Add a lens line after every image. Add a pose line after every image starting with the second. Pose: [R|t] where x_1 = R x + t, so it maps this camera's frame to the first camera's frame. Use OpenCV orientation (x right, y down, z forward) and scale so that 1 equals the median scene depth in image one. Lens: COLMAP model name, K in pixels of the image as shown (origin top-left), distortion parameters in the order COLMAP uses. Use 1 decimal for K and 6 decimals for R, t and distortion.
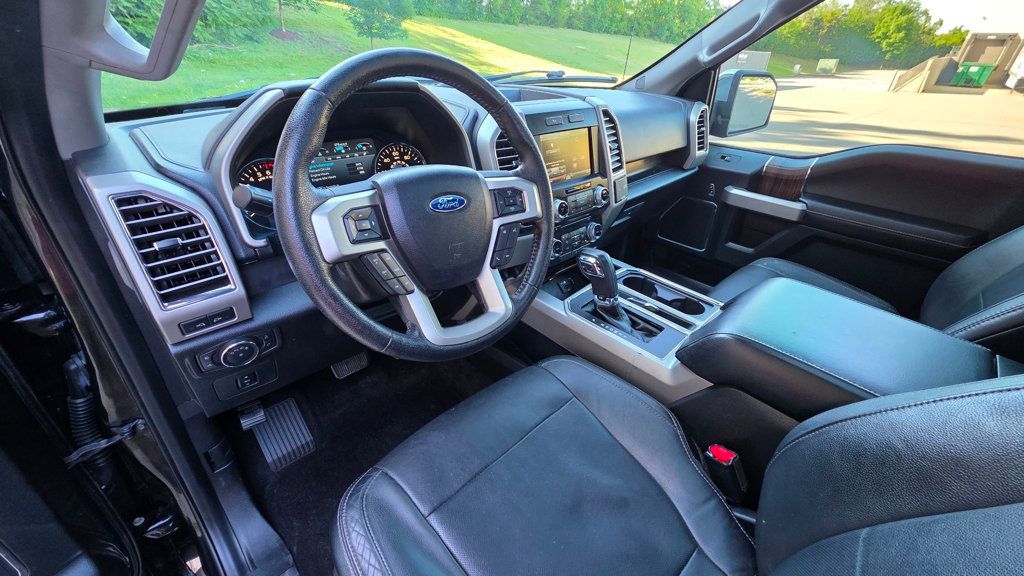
lens RADIAL K [[409.8, 0, 512.0], [0, 409.8, 288.0], [0, 0, 1]] dist [0.004716, 0.000451]
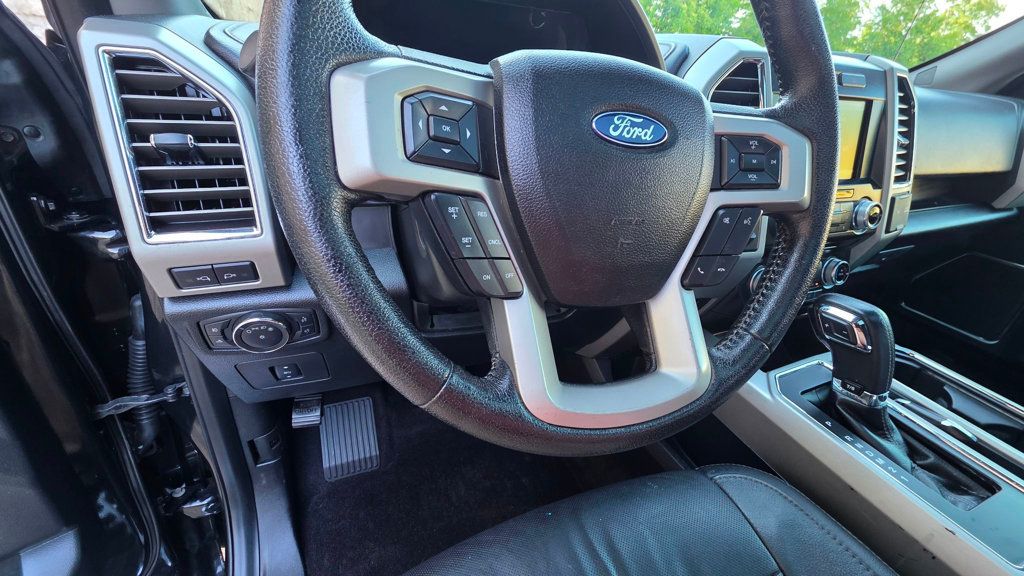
lens RADIAL K [[409.8, 0, 512.0], [0, 409.8, 288.0], [0, 0, 1]] dist [0.004716, 0.000451]
pose [[0.928377, 0.202131, -0.311864, -0.083742], [-0.220506, 0.975080, -0.024429, 0.010462], [0.299155, 0.091447, 0.949813, 0.446887]]
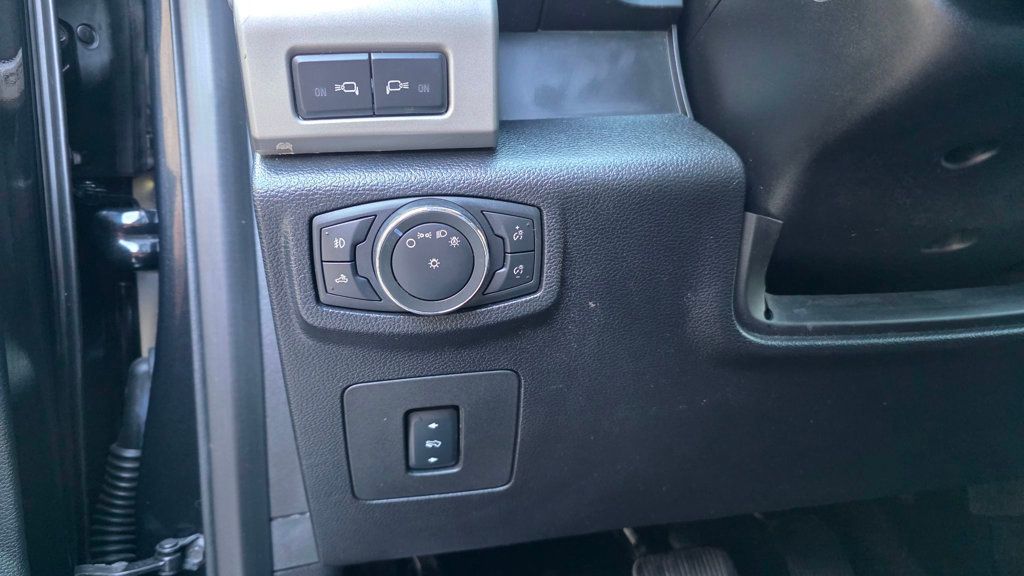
lens RADIAL K [[693.4, 0, 488.2], [0, 693.4, 267.7], [0, 0, 1]] dist [0.000527, 0.000087]
pose [[0.830701, -0.026493, -0.556088, -0.338495], [-0.204962, 0.914155, -0.349730, 0.303190], [0.517616, 0.404498, 0.753960, 0.615352]]
